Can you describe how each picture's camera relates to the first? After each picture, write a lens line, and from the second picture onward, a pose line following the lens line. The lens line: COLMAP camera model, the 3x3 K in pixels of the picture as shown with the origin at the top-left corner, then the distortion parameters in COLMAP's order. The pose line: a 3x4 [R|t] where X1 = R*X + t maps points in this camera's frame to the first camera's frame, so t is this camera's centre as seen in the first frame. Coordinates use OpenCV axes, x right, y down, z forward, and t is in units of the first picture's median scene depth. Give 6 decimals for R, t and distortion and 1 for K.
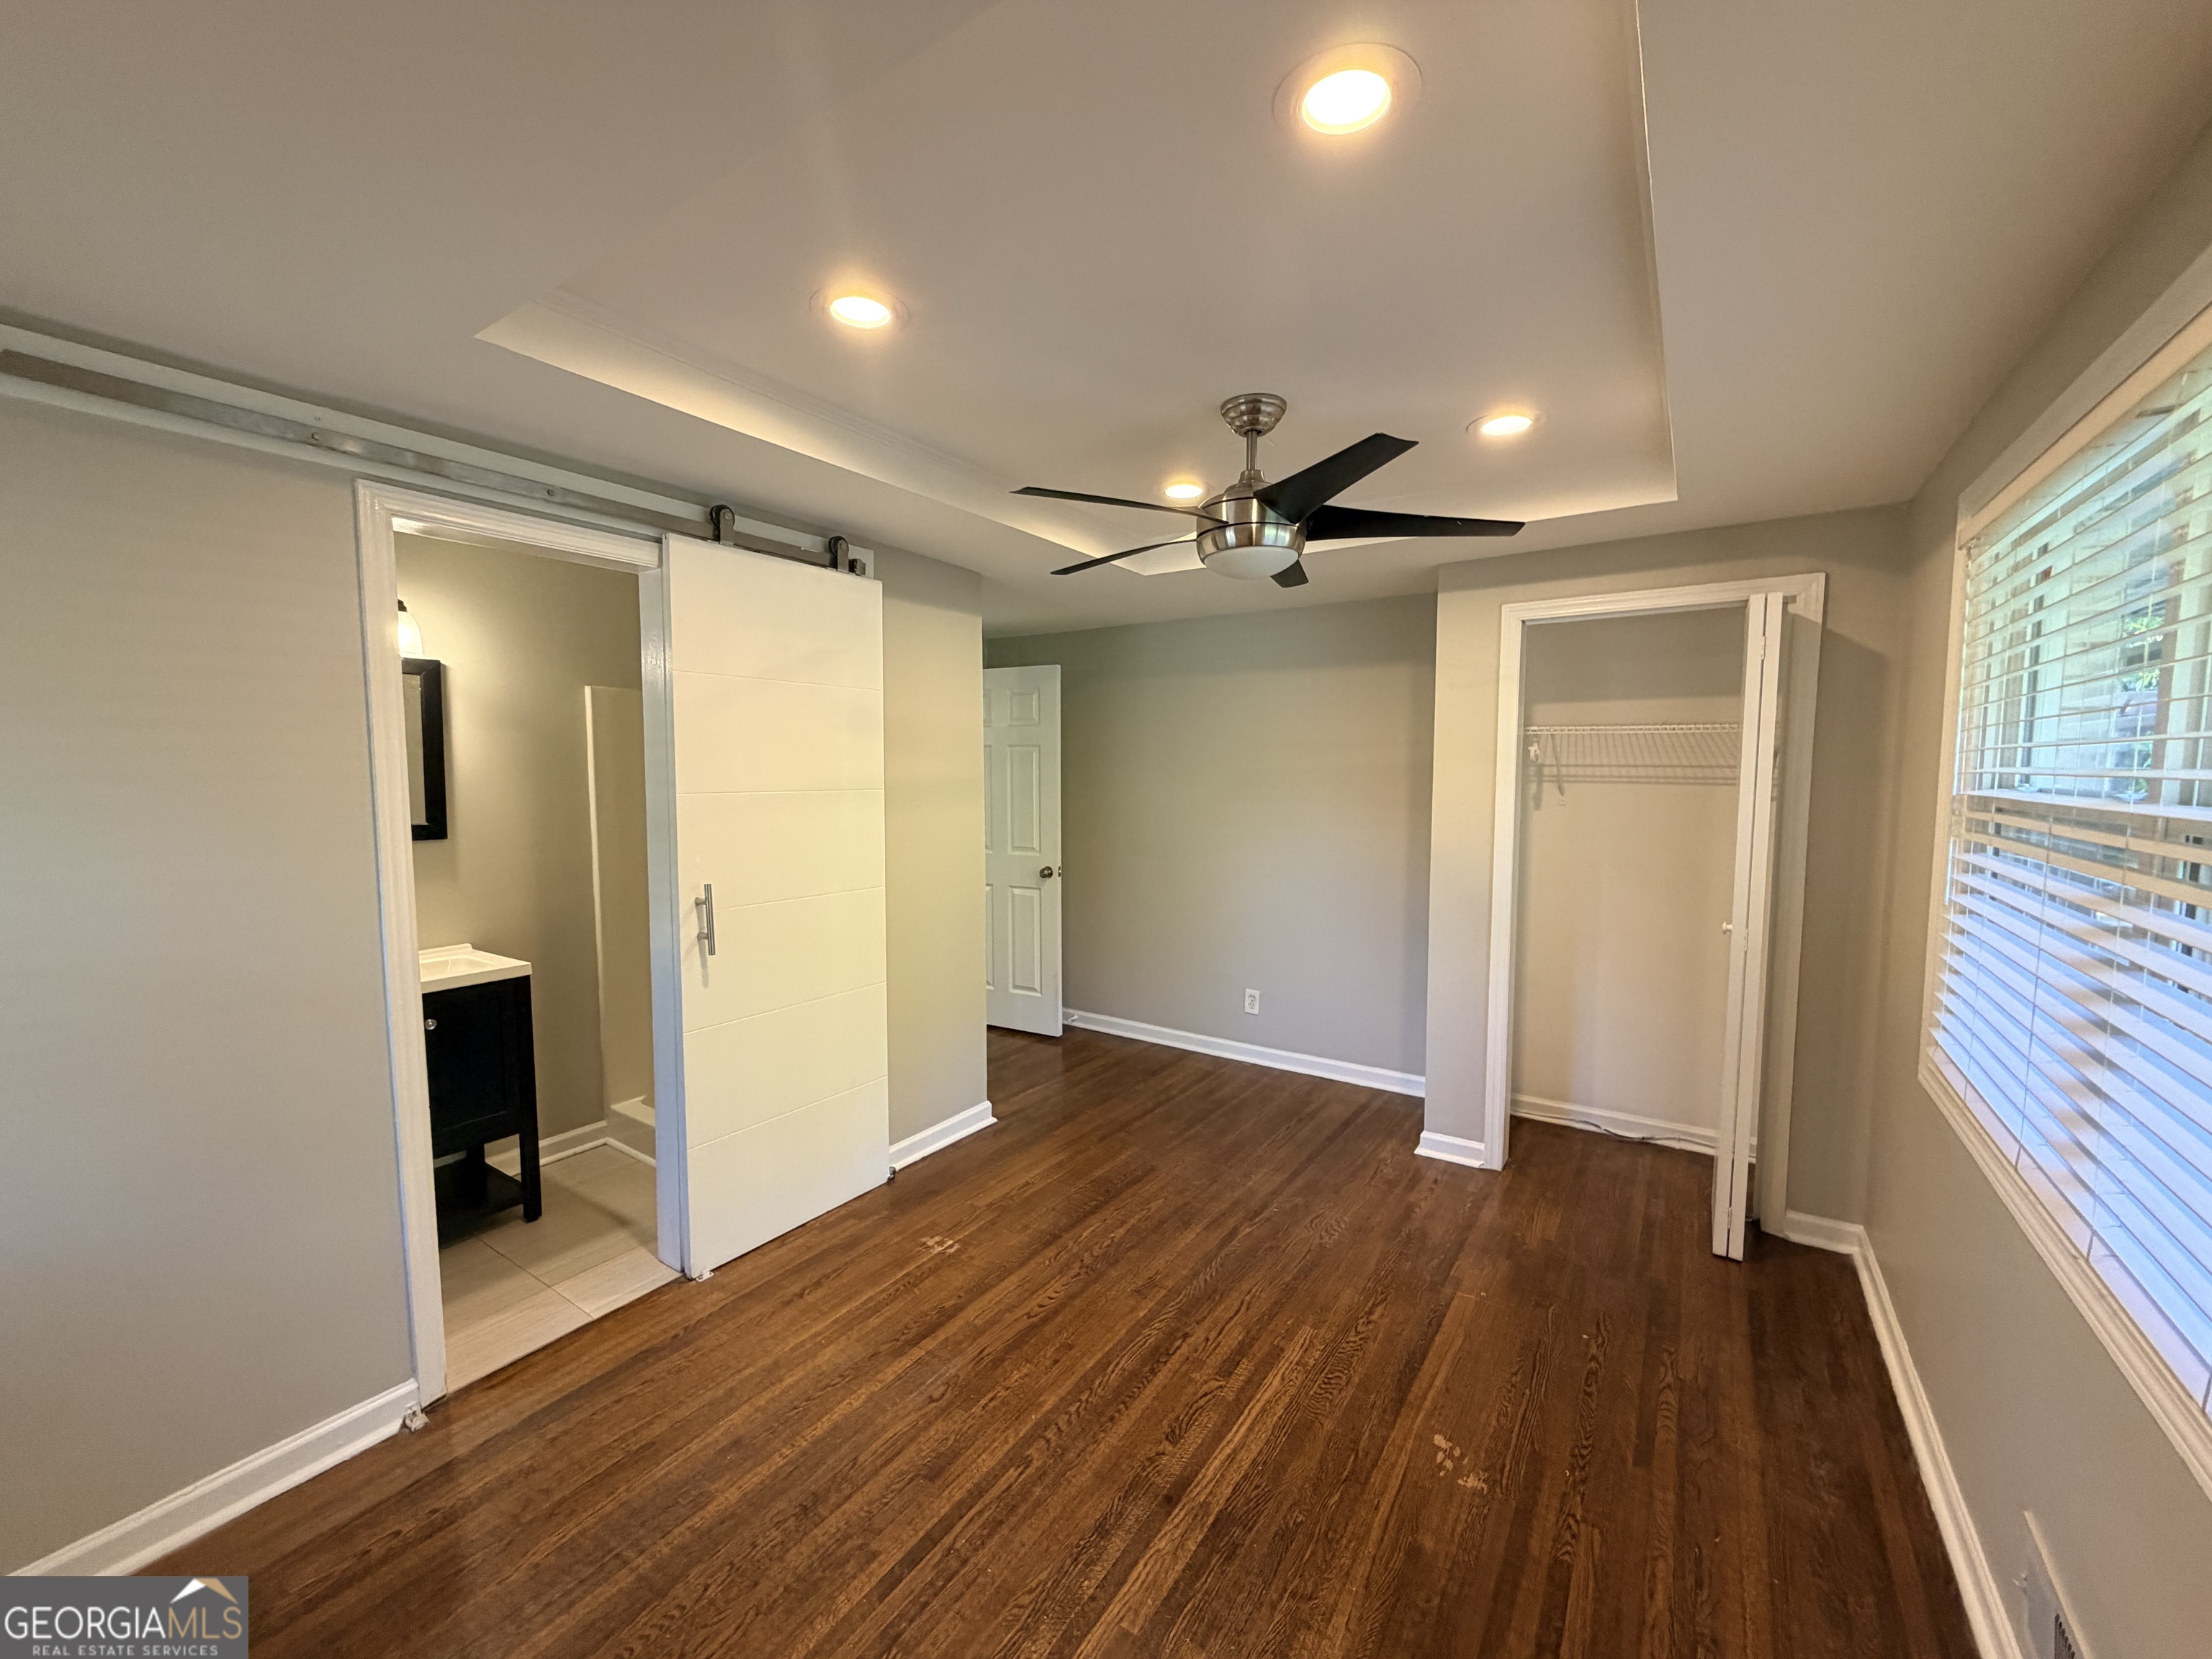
lens RADIAL K [[885.4, 0, 1103.1], [0, 885.4, 835.8], [0, 0, 1]] dist [0.001001, -0.001548]
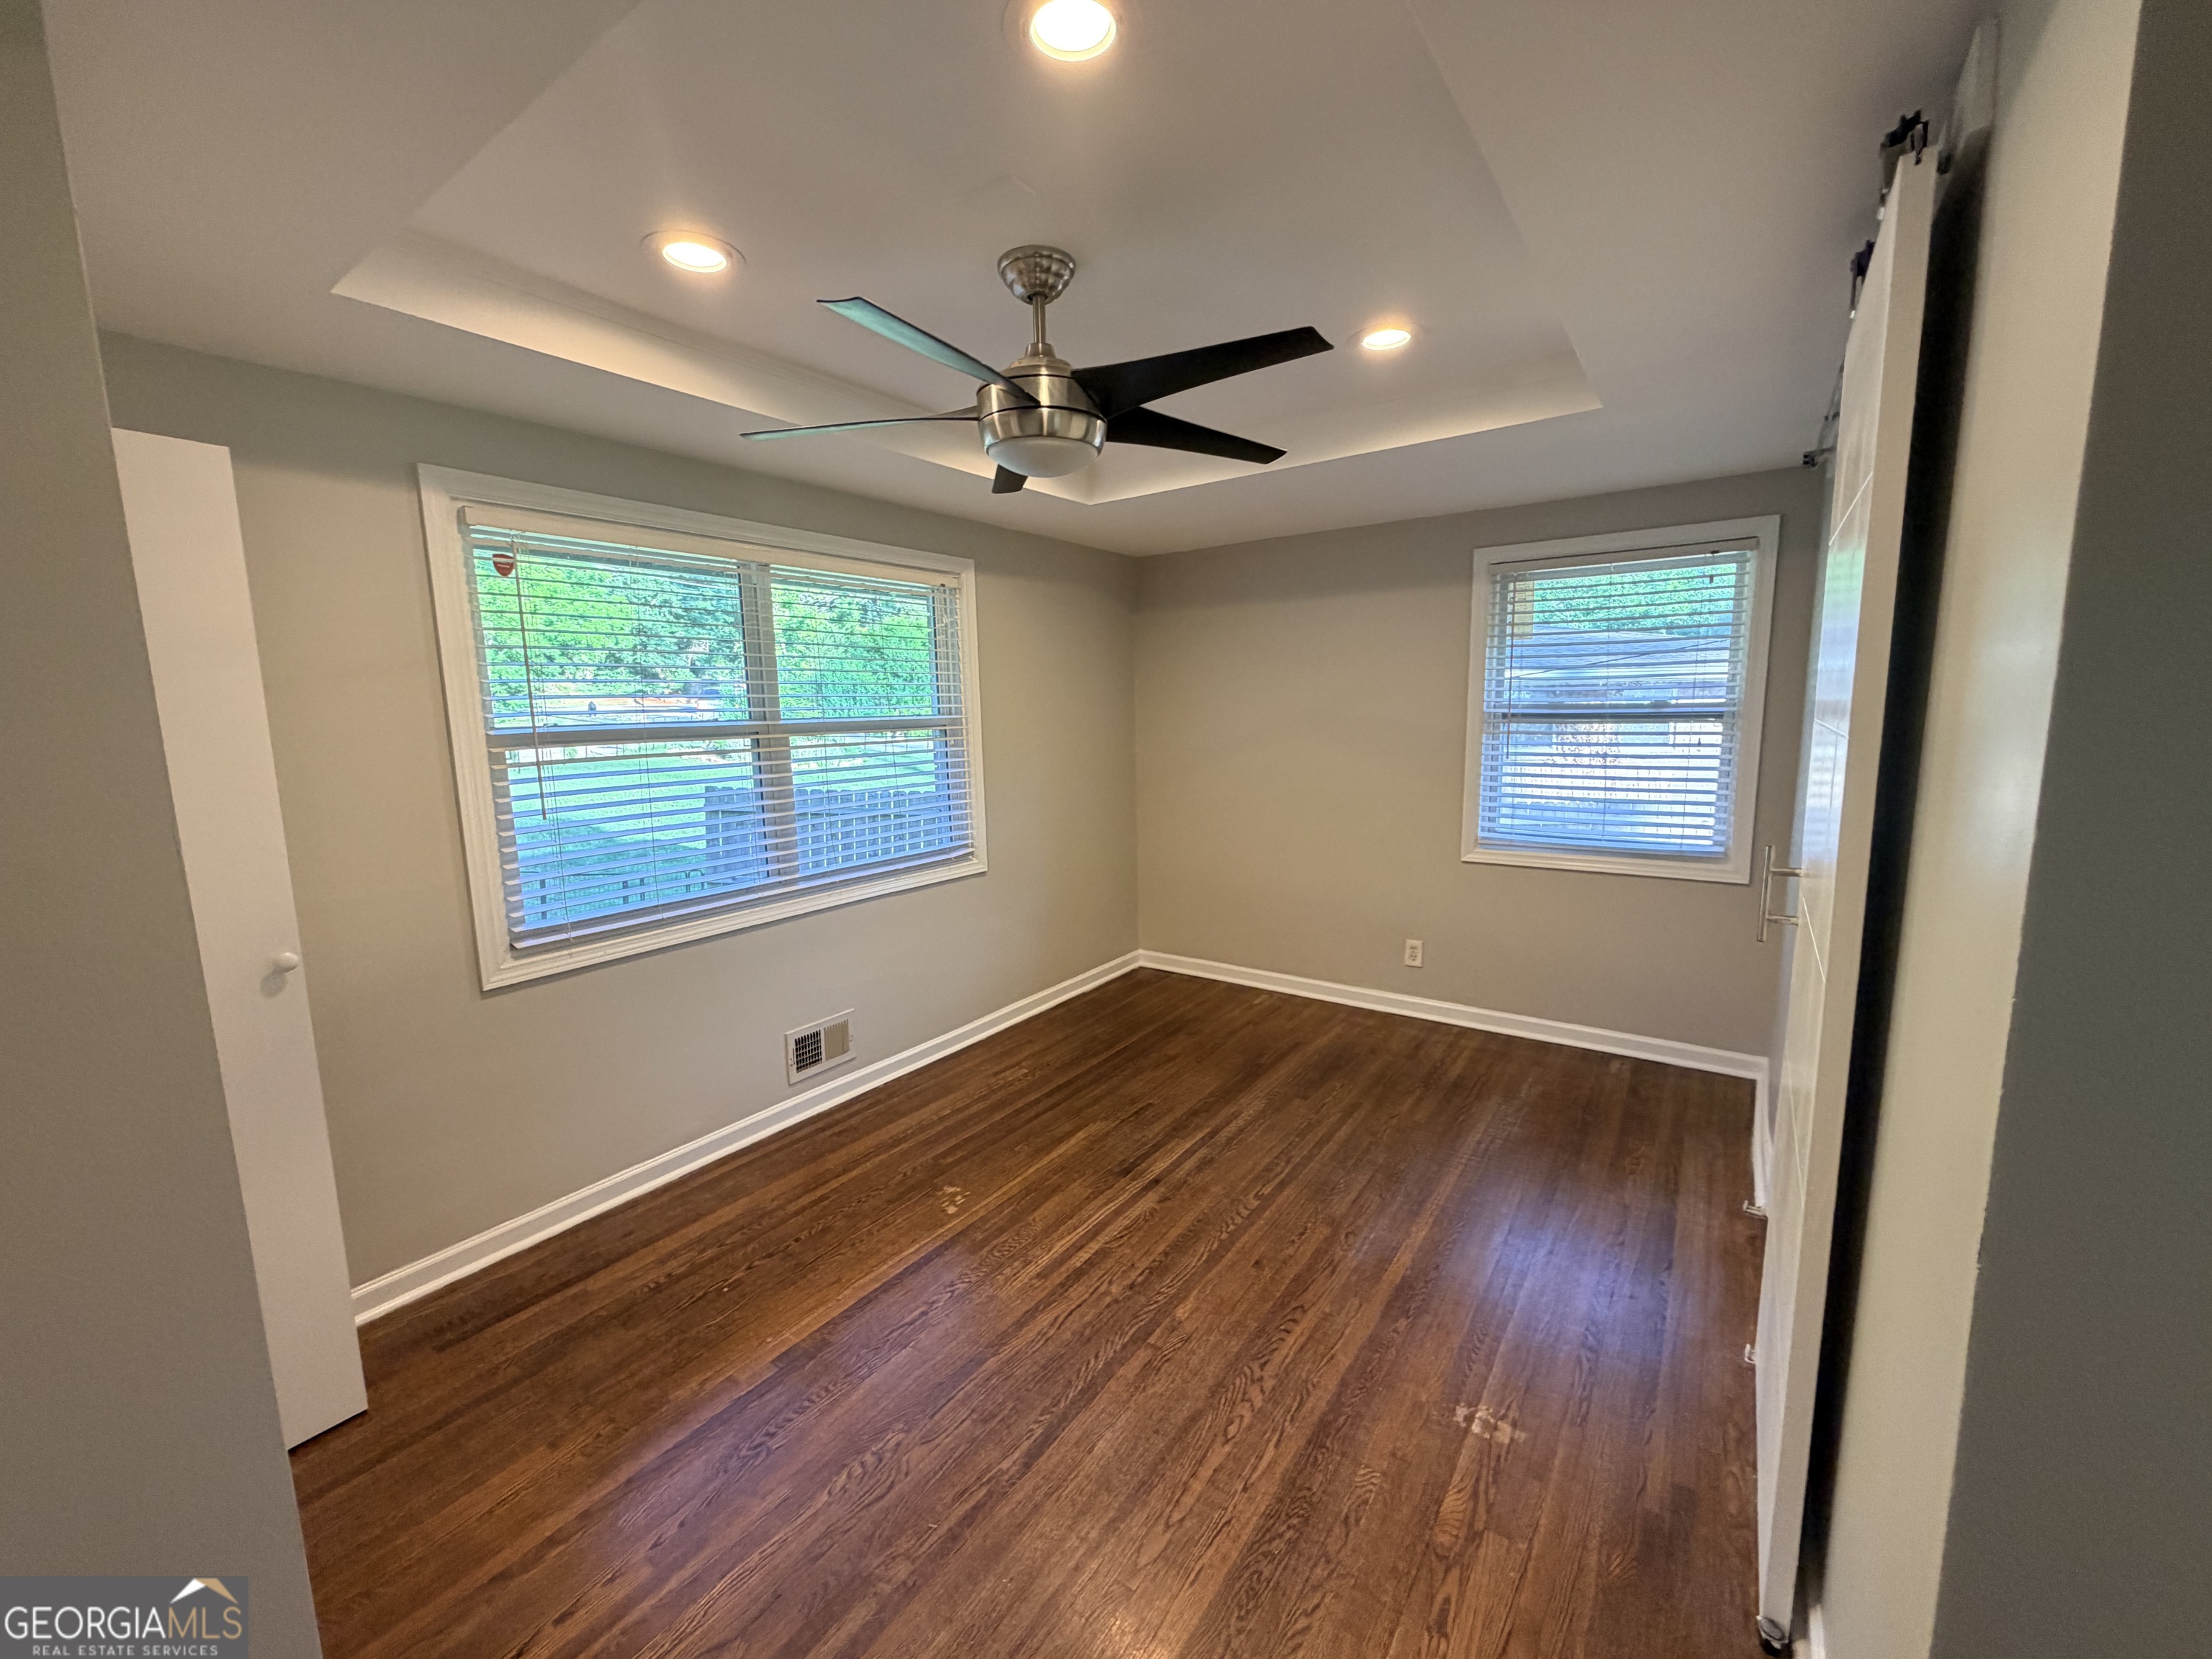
lens RADIAL K [[885.4, 0, 1108.6], [0, 885.4, 818.3], [0, 0, 1]] dist [0.001001, -0.001548]
pose [[-0.999647, 0.017845, 0.019659, 0.102517], [0.021544, 0.977934, 0.207799, -0.160444], [-0.015517, 0.208150, -0.977974, 2.088681]]
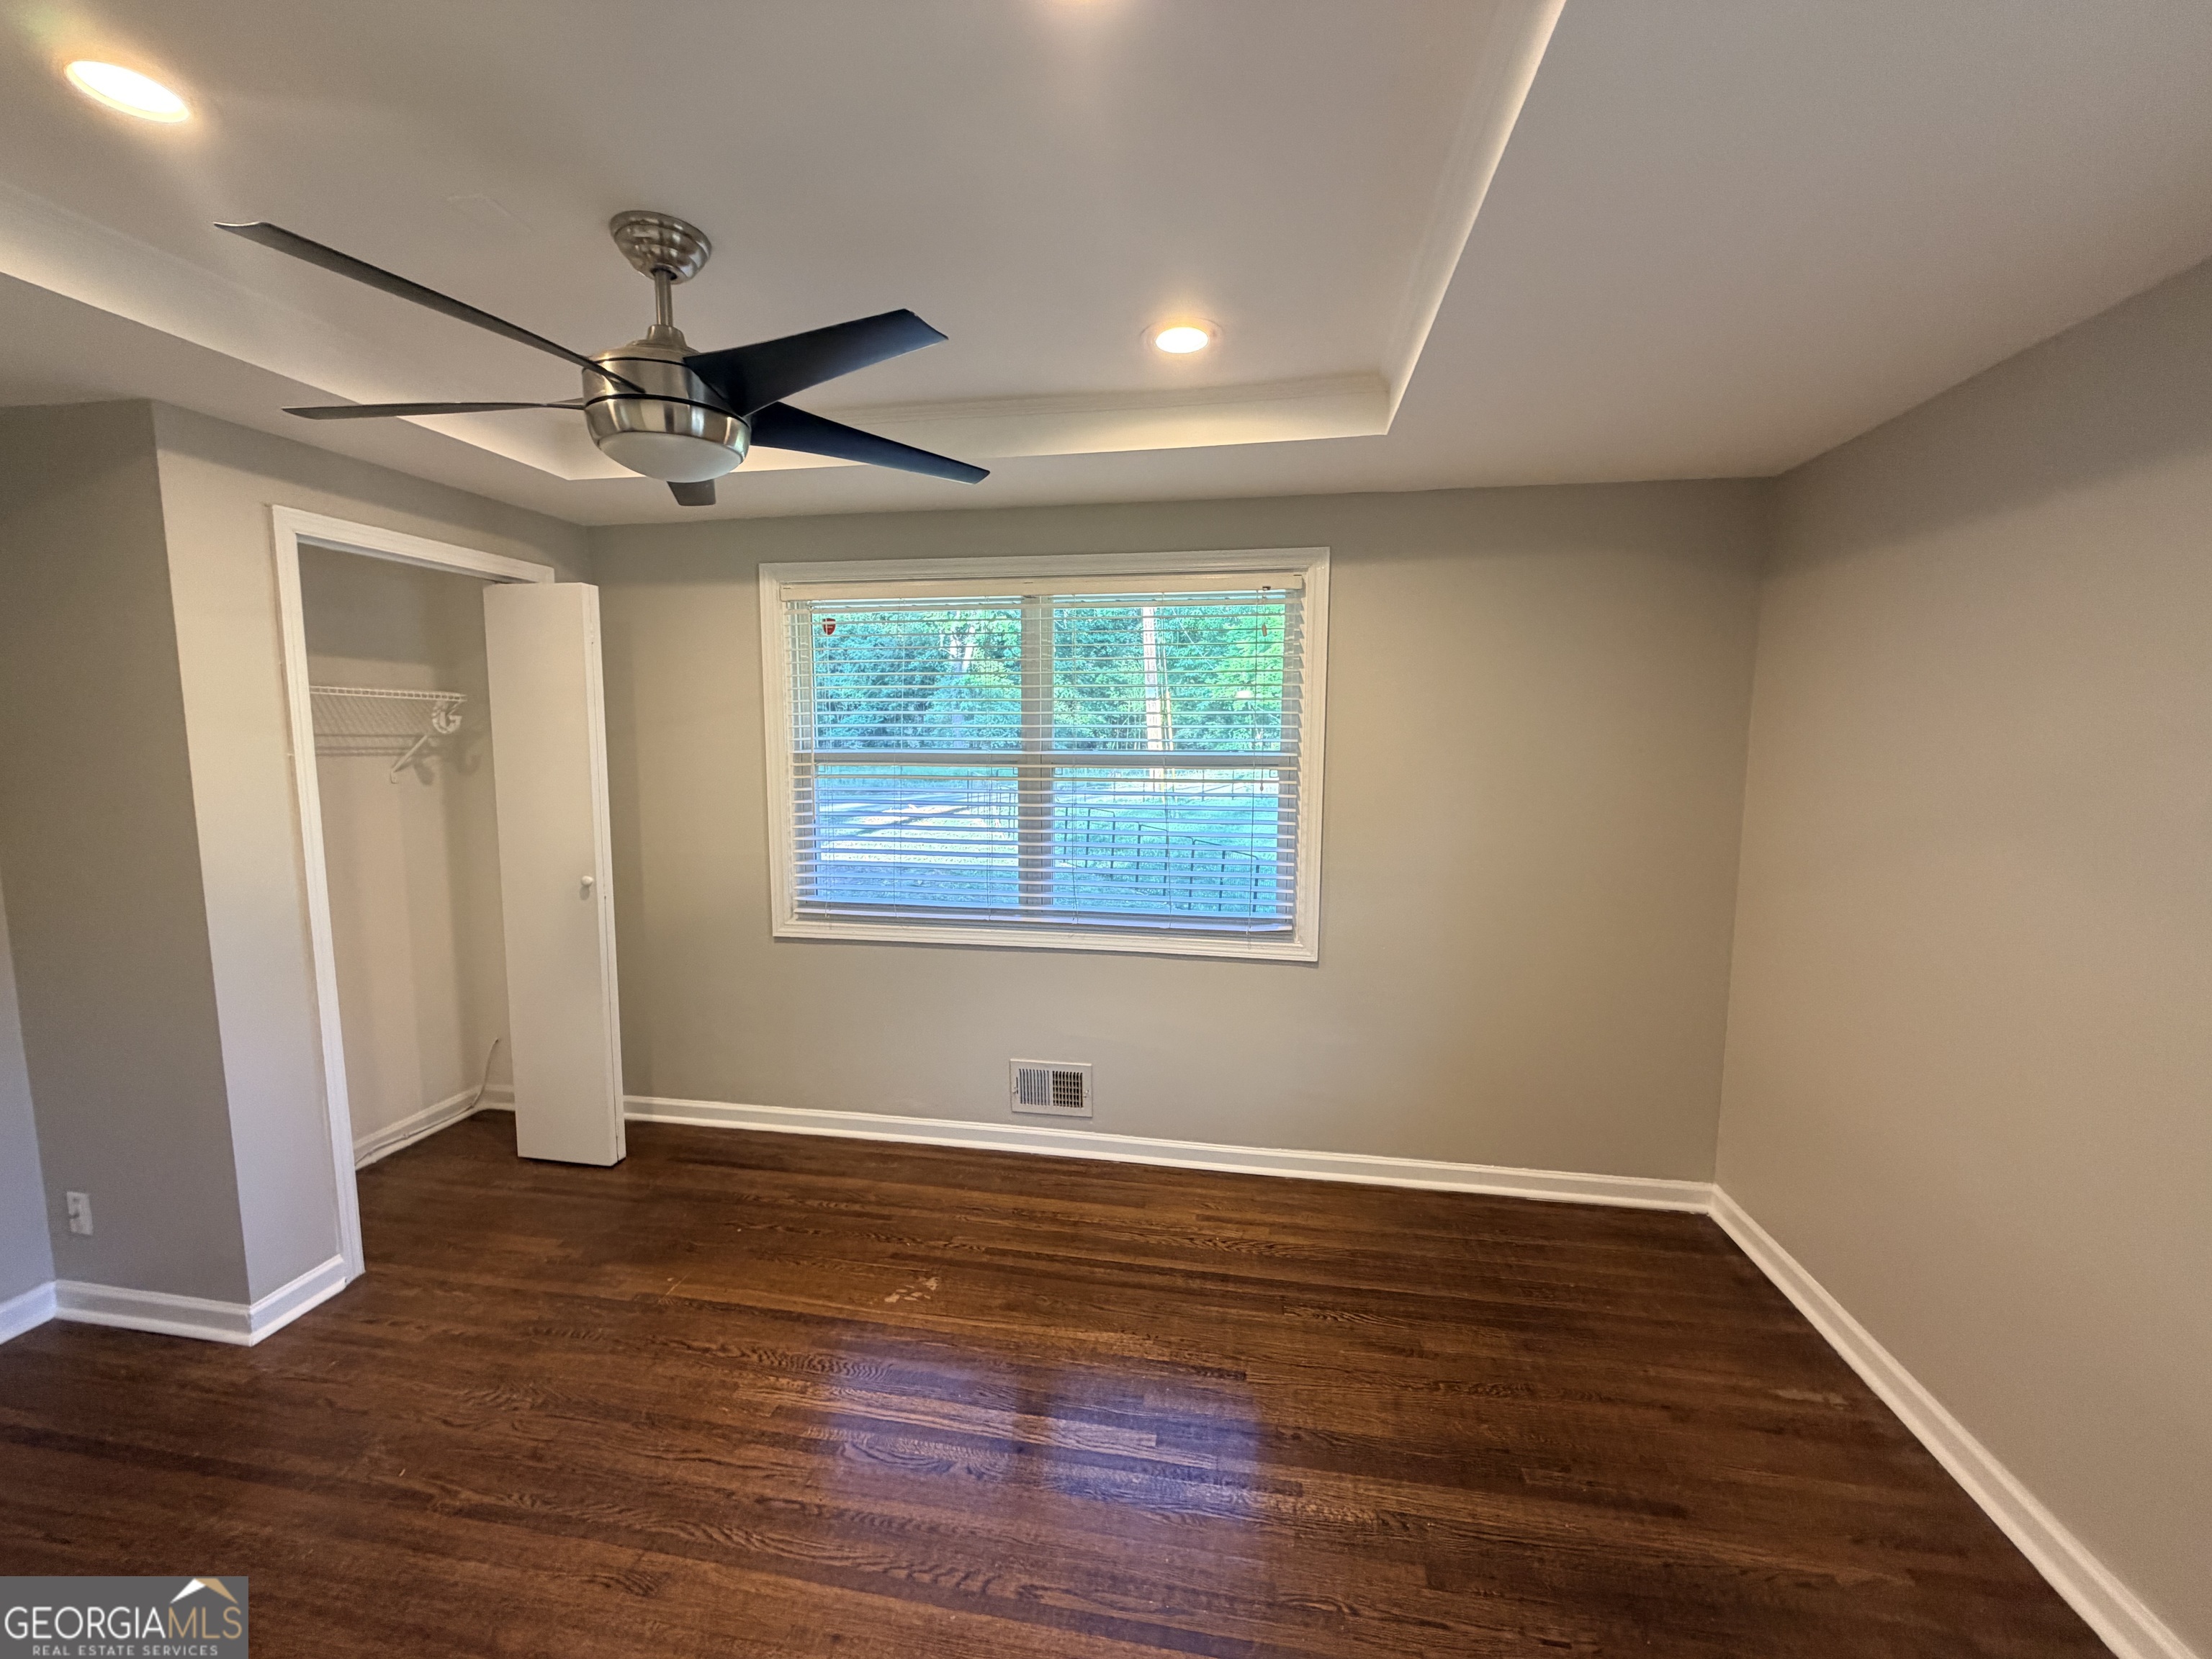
lens RADIAL K [[885.4, 0, 1102.6], [0, 885.4, 823.8], [0, 0, 1]] dist [0.001001, -0.001548]
pose [[-0.411294, -0.091601, 0.906888, -0.736202], [0.069676, 0.988867, 0.131481, -0.088916], [-0.908836, 0.117265, -0.400333, 1.097472]]
